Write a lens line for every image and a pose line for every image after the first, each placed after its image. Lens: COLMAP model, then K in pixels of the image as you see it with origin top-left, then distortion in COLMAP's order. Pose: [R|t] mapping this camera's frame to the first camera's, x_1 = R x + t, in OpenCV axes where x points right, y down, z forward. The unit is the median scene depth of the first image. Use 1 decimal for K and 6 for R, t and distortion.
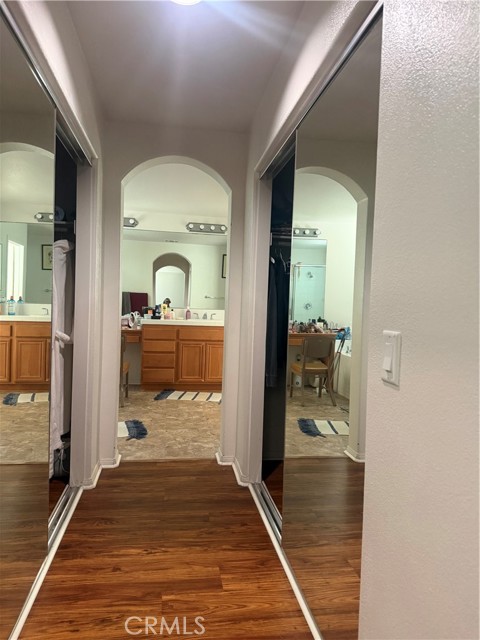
lens RADIAL K [[442.2, 0, 238.3], [0, 442.2, 318.7], [0, 0, 1]] dist [0.029098, -0.013505]
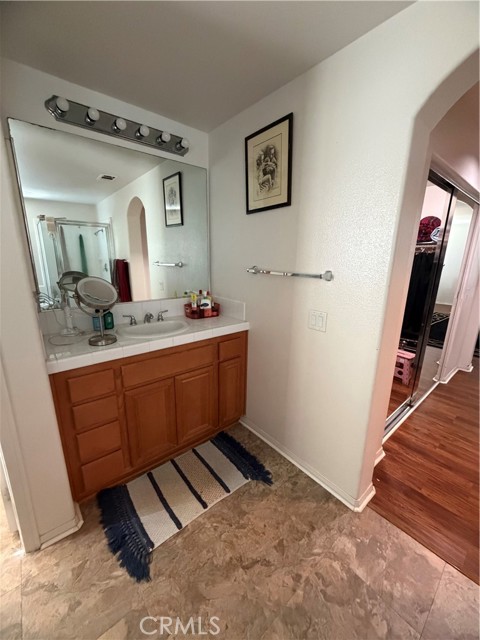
lens RADIAL K [[254.8, 0, 240.4], [0, 254.8, 319.3], [0, 0, 1]] dist [0.004630, 0.002426]
pose [[-0.517263, -0.251394, 0.818071, -0.118089], [-0.009963, 0.957588, 0.287968, -0.075223], [-0.855768, 0.140805, -0.497830, 0.716333]]
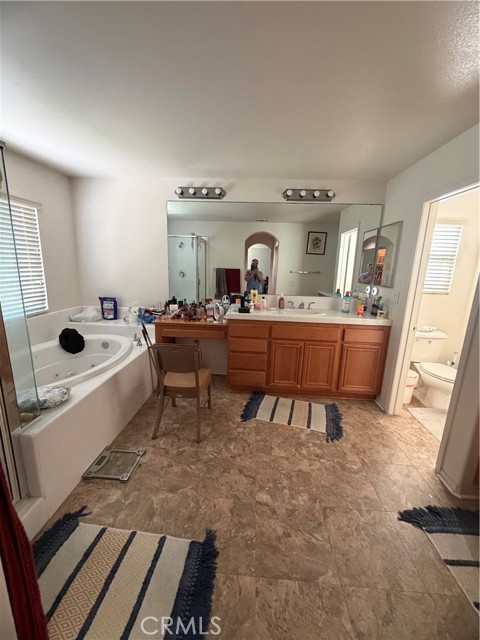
lens RADIAL K [[254.8, 0, 241.0], [0, 254.8, 317.7], [0, 0, 1]] dist [0.004630, 0.002426]
pose [[0.976904, 0.042387, -0.209433, -0.091209], [-0.006124, 0.985279, 0.170846, -0.069979], [0.213591, -0.165618, 0.962782, 0.533764]]
